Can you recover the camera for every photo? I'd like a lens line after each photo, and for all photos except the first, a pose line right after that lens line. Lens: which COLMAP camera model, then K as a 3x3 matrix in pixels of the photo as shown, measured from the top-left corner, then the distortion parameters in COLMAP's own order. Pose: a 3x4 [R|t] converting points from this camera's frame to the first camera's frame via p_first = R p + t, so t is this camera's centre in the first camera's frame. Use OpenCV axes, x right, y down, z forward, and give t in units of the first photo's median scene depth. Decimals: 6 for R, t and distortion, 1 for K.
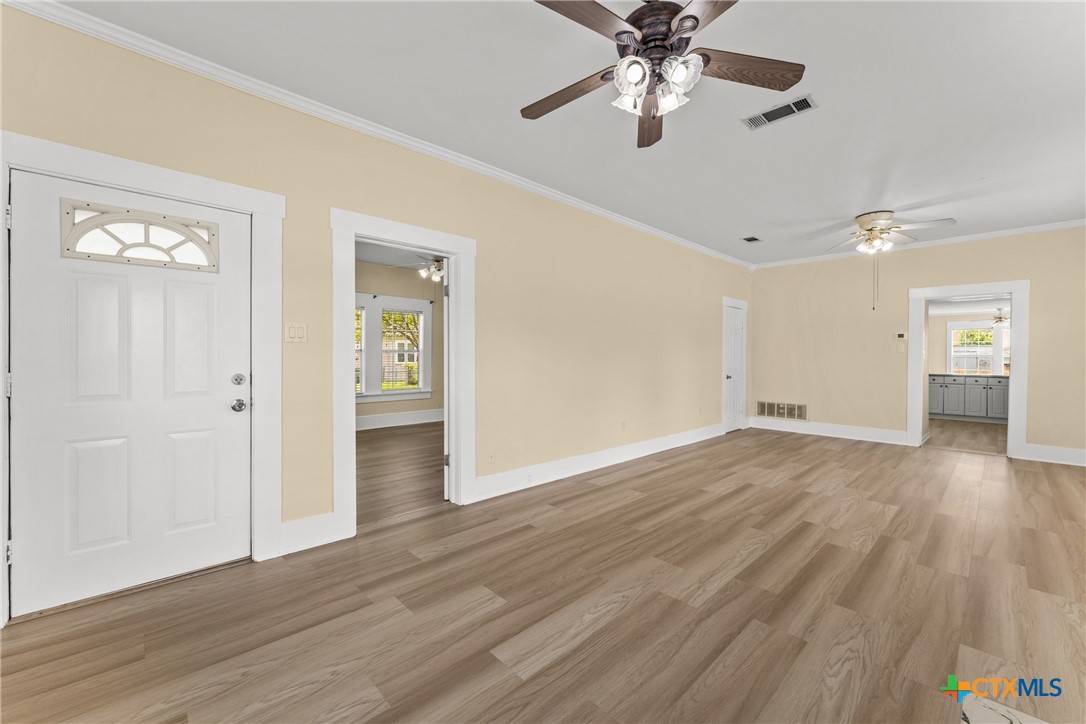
lens RADIAL K [[439.6, 0, 543.6], [0, 439.6, 360.1], [0, 0, 1]] dist [-0.003554, 0.000728]
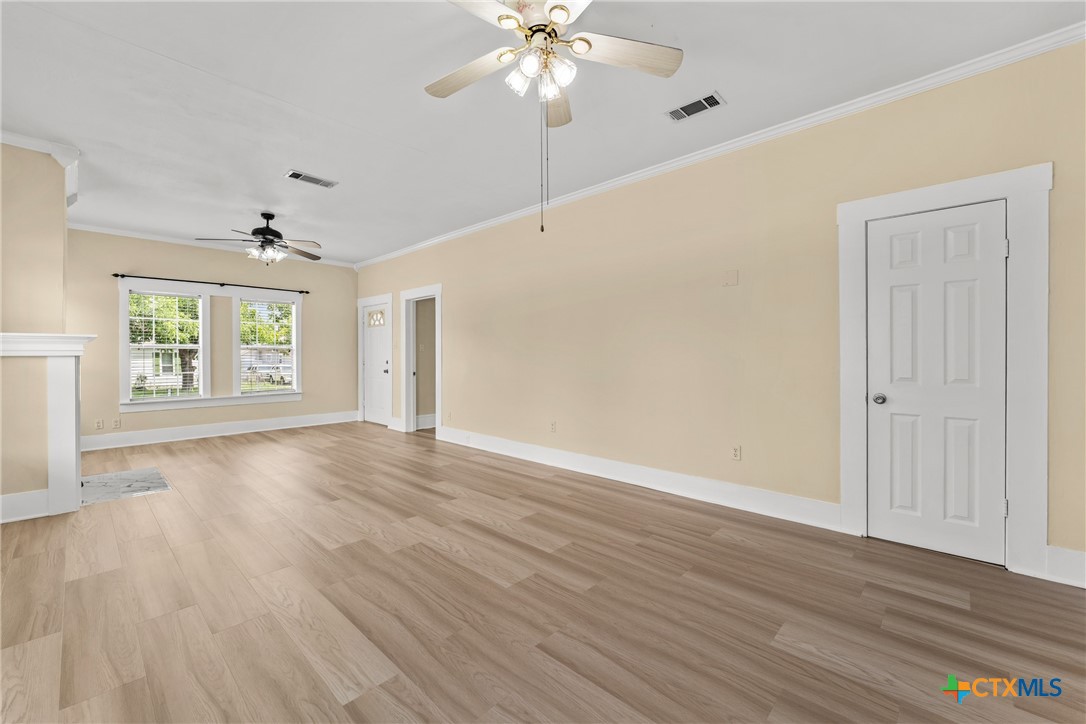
lens RADIAL K [[439.6, 0, 542.2], [0, 439.6, 373.8], [0, 0, 1]] dist [-0.003554, 0.000728]
pose [[0.057309, 0.042993, -0.997430, 1.889010], [-0.005008, 0.999072, 0.042776, -0.005415], [0.998344, 0.002544, 0.057471, 1.583900]]
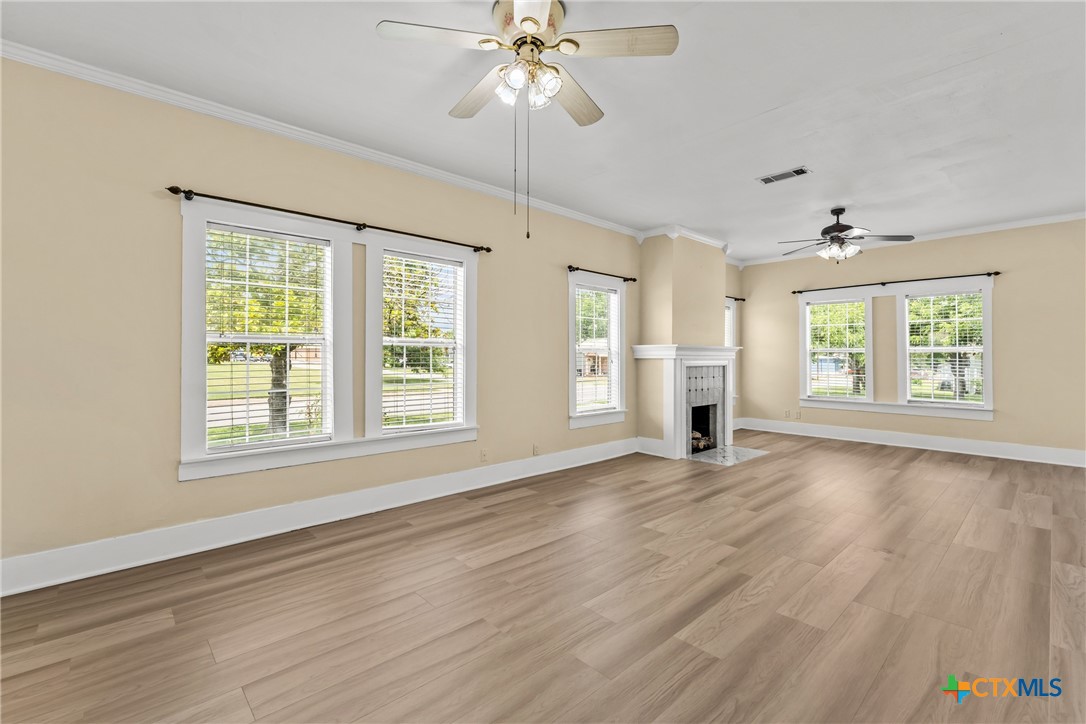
lens RADIAL K [[481.1, 0, 542.9], [0, 481.1, 354.8], [0, 0, 1]] dist [-0.001816, -0.000236]
pose [[-0.999913, -0.004677, 0.012357, 1.193704], [-0.004641, 0.999985, 0.002955, -0.012568], [-0.012371, 0.002898, -0.999919, 2.354969]]
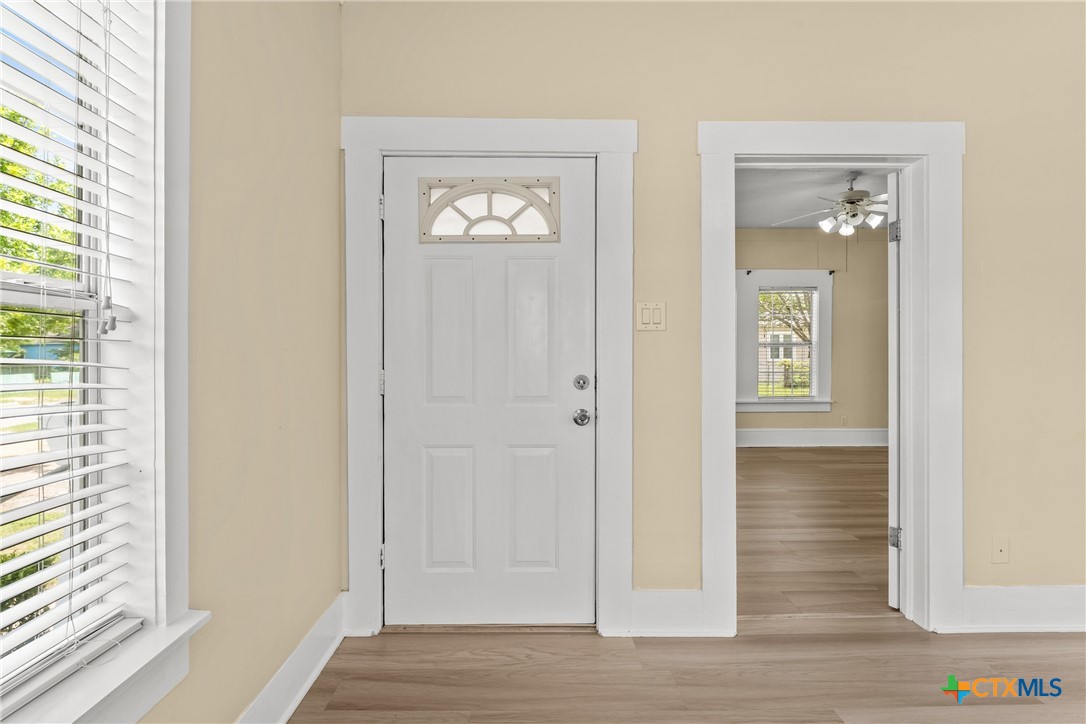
lens RADIAL K [[501.3, 0, 534.8], [0, 501.3, 355.8], [0, 0, 1]] dist [0.000301, -0.001103]
pose [[0.730426, 0.000322, -0.682991, -0.150621], [-0.000838, 1.000000, -0.000426, -0.000520], [0.682991, 0.000883, 0.730426, 0.283290]]
